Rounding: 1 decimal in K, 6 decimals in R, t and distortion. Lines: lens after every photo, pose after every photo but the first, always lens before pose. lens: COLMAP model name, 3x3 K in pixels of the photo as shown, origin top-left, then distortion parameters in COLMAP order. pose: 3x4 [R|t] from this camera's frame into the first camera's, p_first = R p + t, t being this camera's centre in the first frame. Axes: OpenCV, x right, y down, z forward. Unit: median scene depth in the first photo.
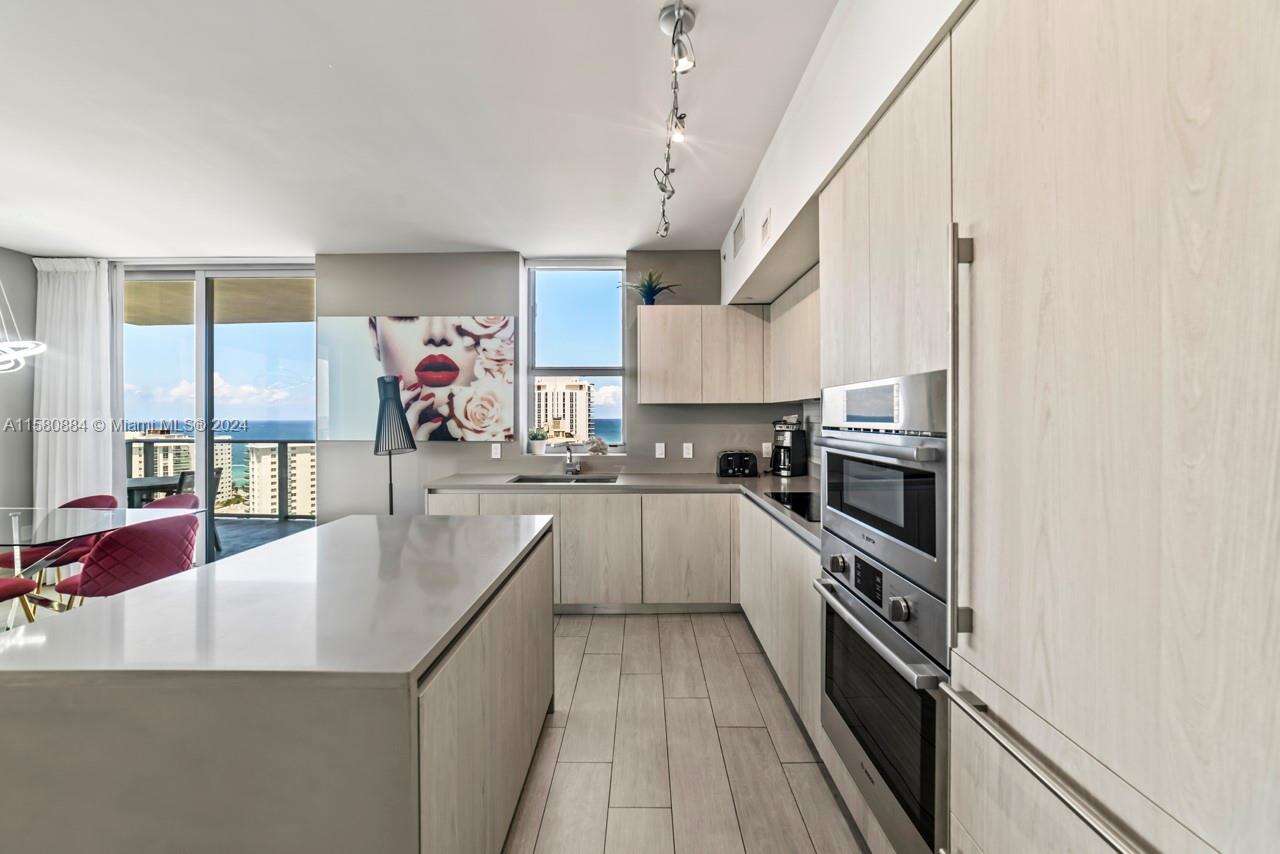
lens RADIAL K [[495.4, 0, 640.8], [0, 495.4, 415.7], [0, 0, 1]] dist [0.000021, 0.000217]
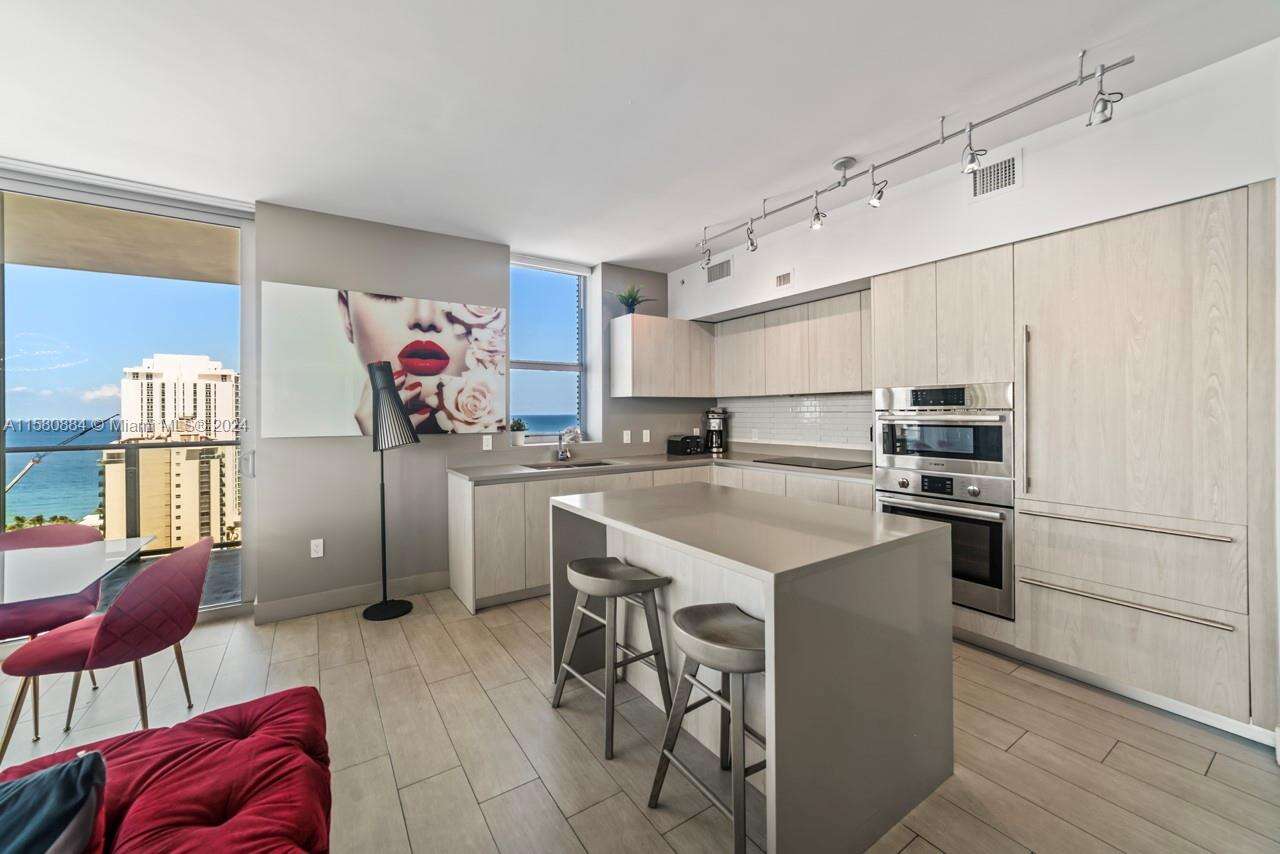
lens RADIAL K [[495.4, 0, 640.8], [0, 495.4, 415.7], [0, 0, 1]] dist [0.000021, 0.000217]
pose [[0.825948, -0.008271, 0.563685, -0.599698], [0.005546, 0.999963, 0.006545, 0.012571], [-0.563719, -0.002280, 0.825964, 0.009341]]
